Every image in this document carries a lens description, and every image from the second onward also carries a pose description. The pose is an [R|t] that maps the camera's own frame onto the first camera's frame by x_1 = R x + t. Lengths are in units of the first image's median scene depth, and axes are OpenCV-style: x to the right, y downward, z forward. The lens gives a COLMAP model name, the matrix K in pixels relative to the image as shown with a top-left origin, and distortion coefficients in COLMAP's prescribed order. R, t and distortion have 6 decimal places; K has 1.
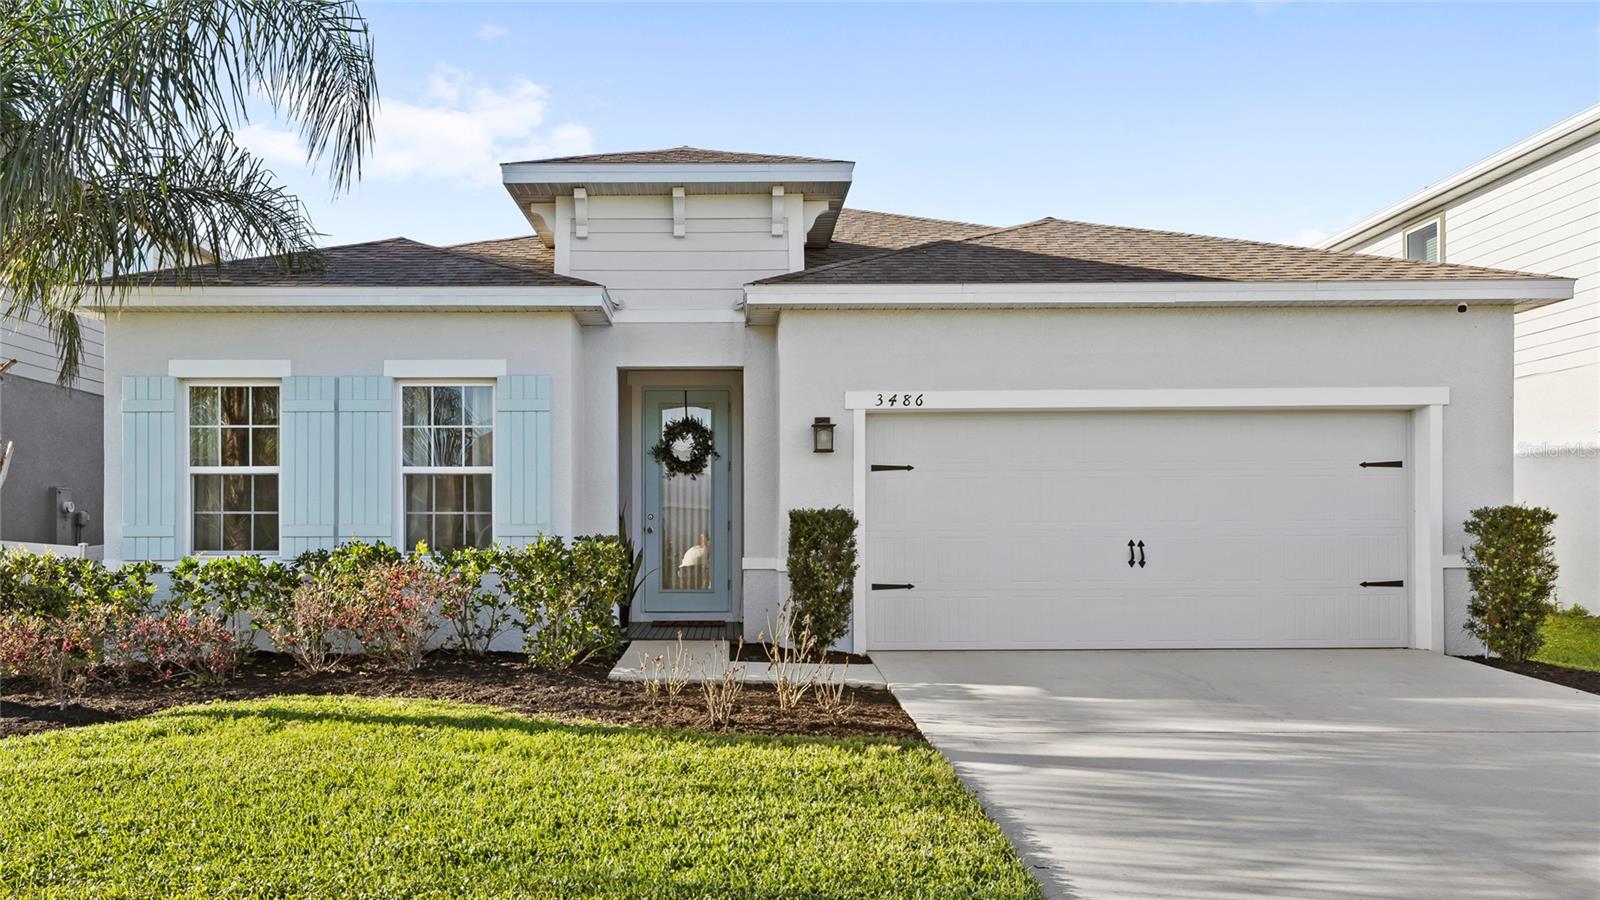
lens RADIAL K [[1107.4, 0, 800.1], [0, 1107.4, 454.1], [0, 0, 1]] dist [-0.001123, -0.002631]
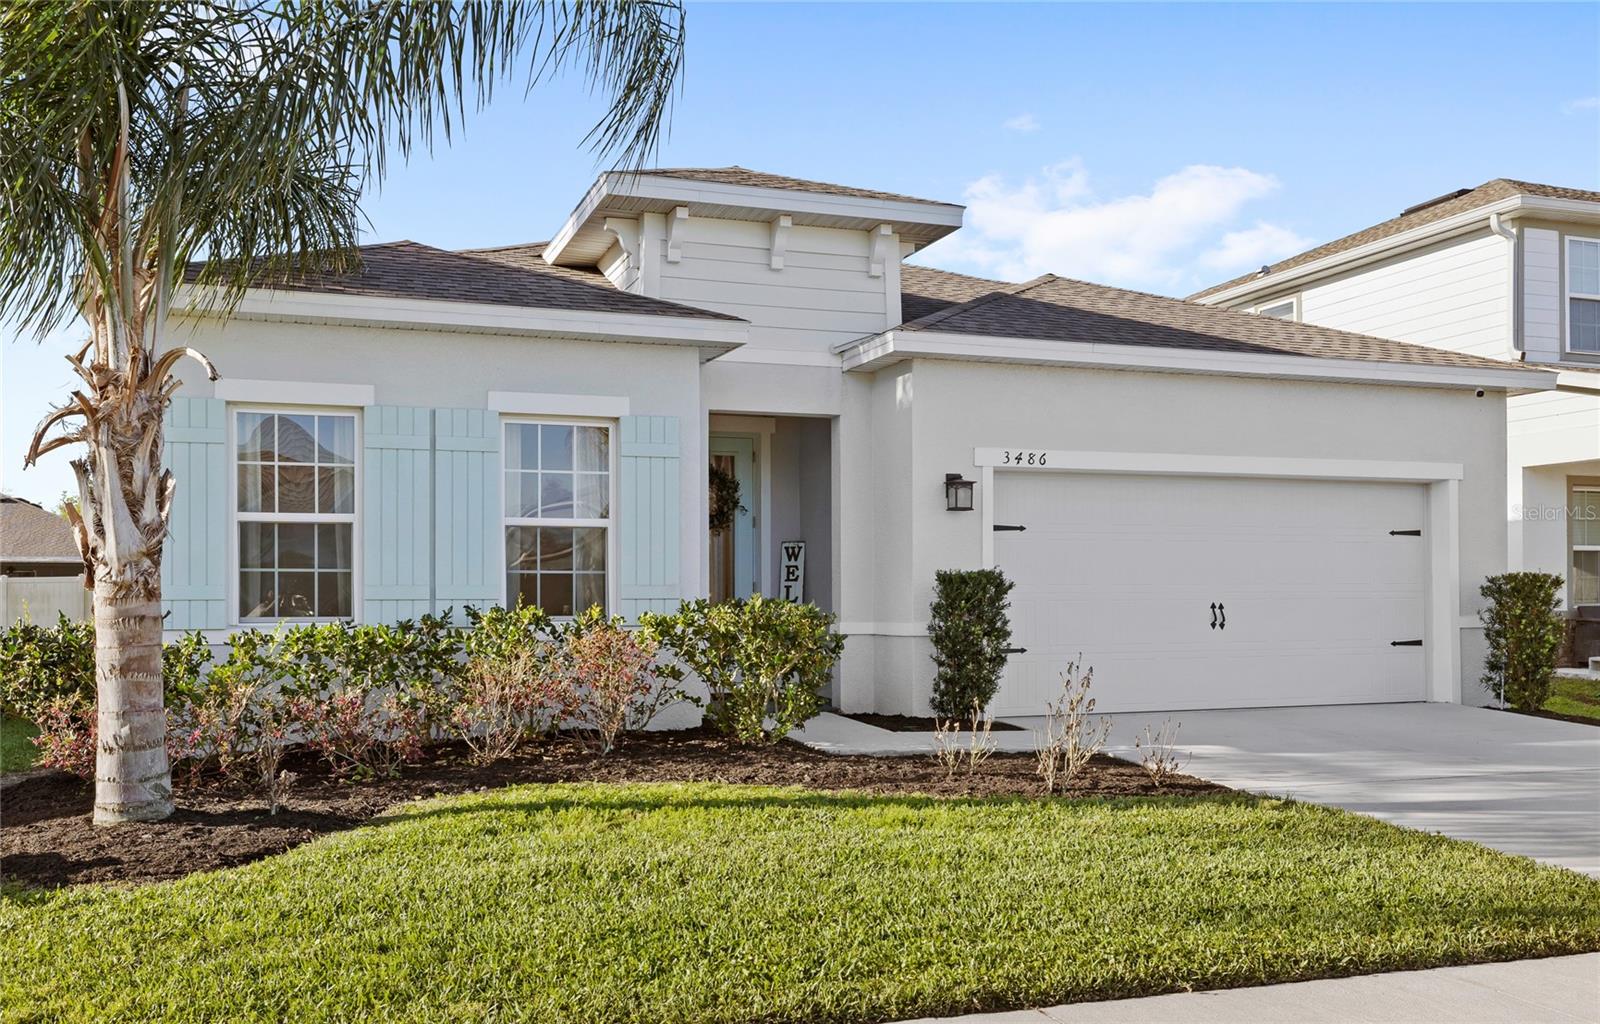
lens RADIAL K [[1262.9, 0, 798.3], [0, 1262.9, 511.9], [0, 0, 1]] dist [0.000305, 0.004272]
pose [[0.951496, 0.021218, 0.306930, -0.435115], [-0.022590, 0.999744, 0.000918, 0.001251], [-0.306832, -0.007807, 0.951732, 0.006786]]
